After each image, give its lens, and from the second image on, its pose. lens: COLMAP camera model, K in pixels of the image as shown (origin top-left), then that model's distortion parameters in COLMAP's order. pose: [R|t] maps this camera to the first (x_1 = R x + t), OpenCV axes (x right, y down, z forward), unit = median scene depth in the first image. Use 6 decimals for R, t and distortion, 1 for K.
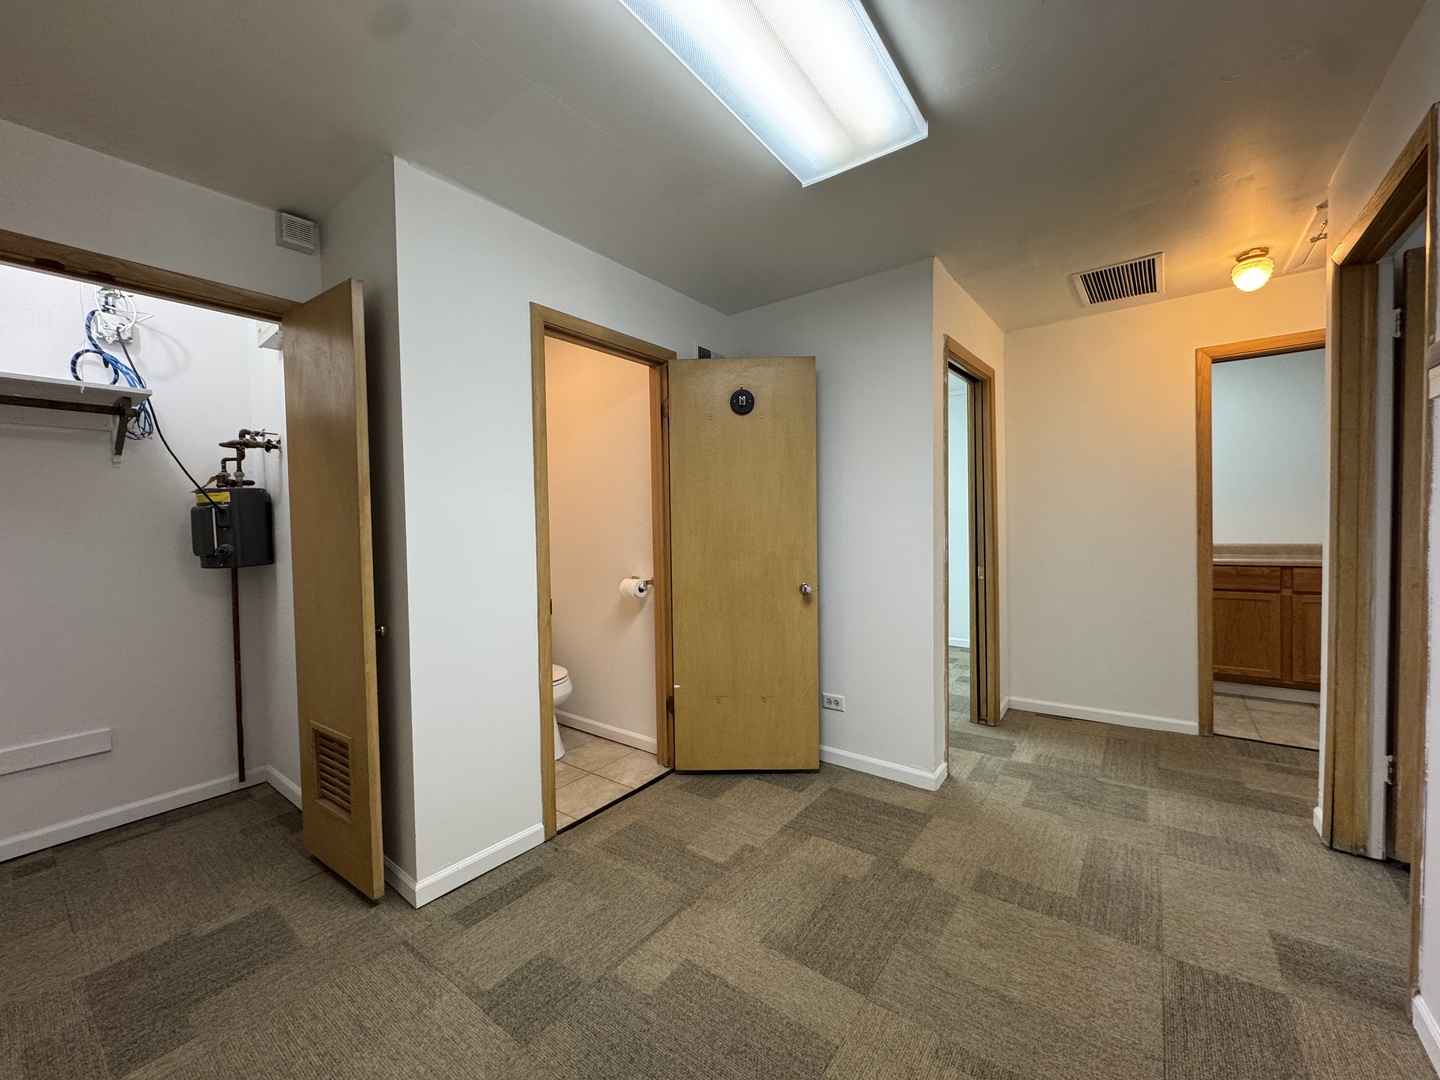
lens RADIAL K [[573.1, 0, 717.8], [0, 573.1, 542.1], [0, 0, 1]] dist [-0.006404, 0.000110]
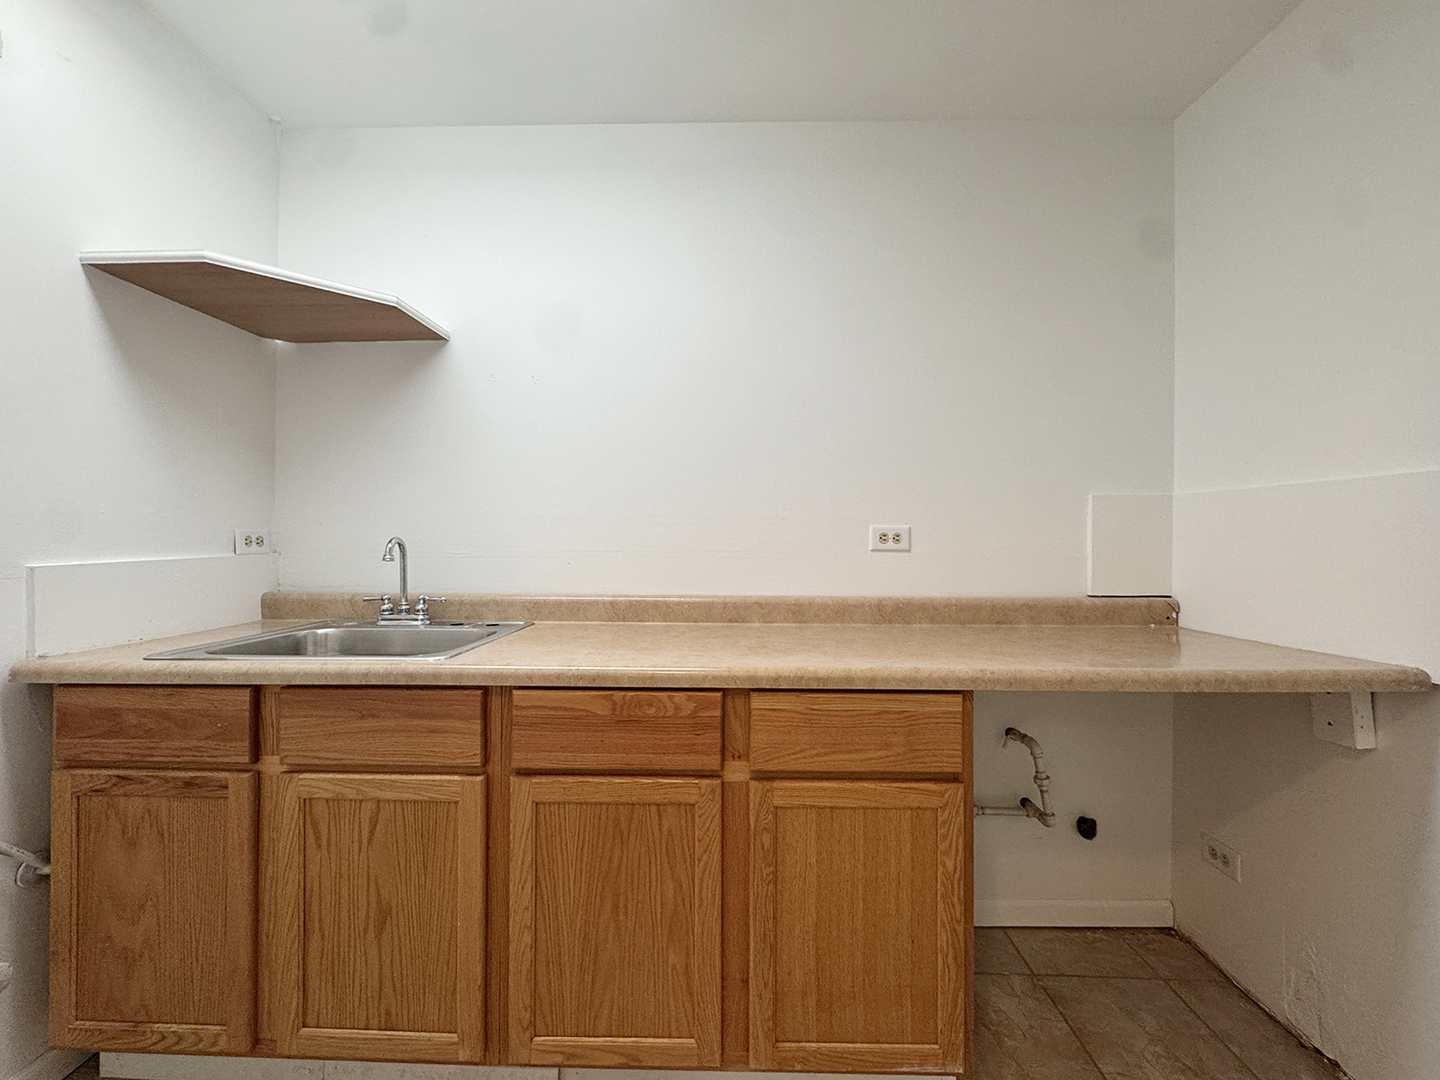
lens RADIAL K [[573.1, 0, 717.4], [0, 573.1, 539.4], [0, 0, 1]] dist [-0.006404, 0.000110]
pose [[0.806579, 0.019695, 0.590798, 0.803962], [-0.001690, 0.999518, -0.031012, -0.027259], [-0.591124, 0.024016, 0.806223, 0.752630]]
